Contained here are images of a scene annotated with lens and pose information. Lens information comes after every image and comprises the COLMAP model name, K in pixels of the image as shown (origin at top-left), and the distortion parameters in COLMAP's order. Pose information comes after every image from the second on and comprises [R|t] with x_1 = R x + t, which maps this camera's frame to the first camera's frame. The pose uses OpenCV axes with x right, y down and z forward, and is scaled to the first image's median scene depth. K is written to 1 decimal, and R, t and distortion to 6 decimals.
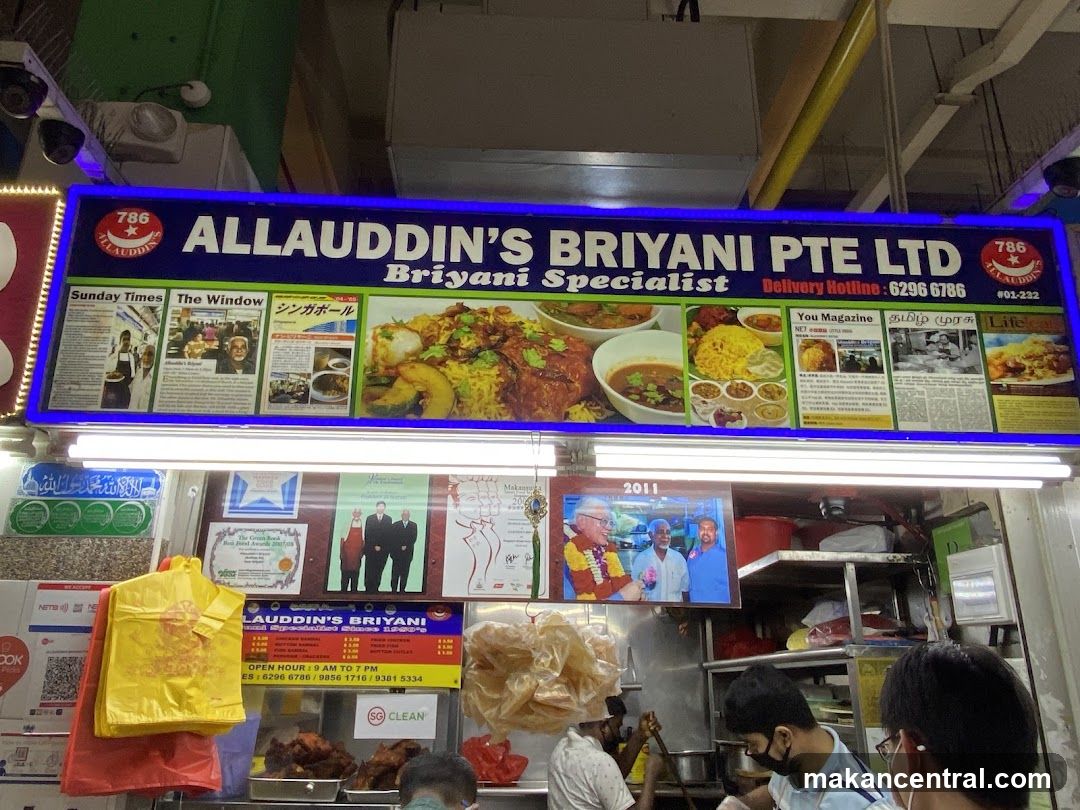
lens RADIAL K [[809.4, 0, 534.1], [0, 809.4, 392.9], [0, 0, 1]] dist [0.102010, -0.145089]
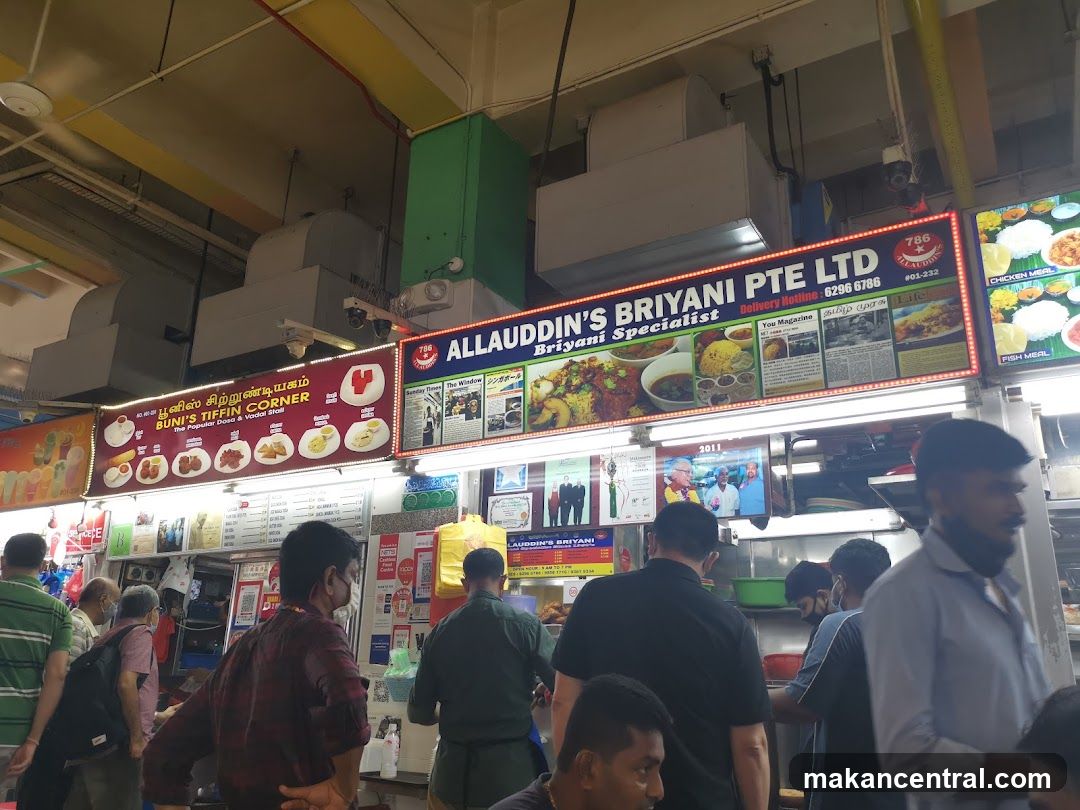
lens RADIAL K [[840.4, 0, 540.0], [0, 840.4, 405.0], [0, 0, 1]] dist [0.064712, -0.001224]
pose [[0.832162, -0.162330, -0.530240, 0.794024], [0.176499, 0.984002, -0.024248, 0.018619], [0.525694, -0.073409, 0.847500, -0.583825]]
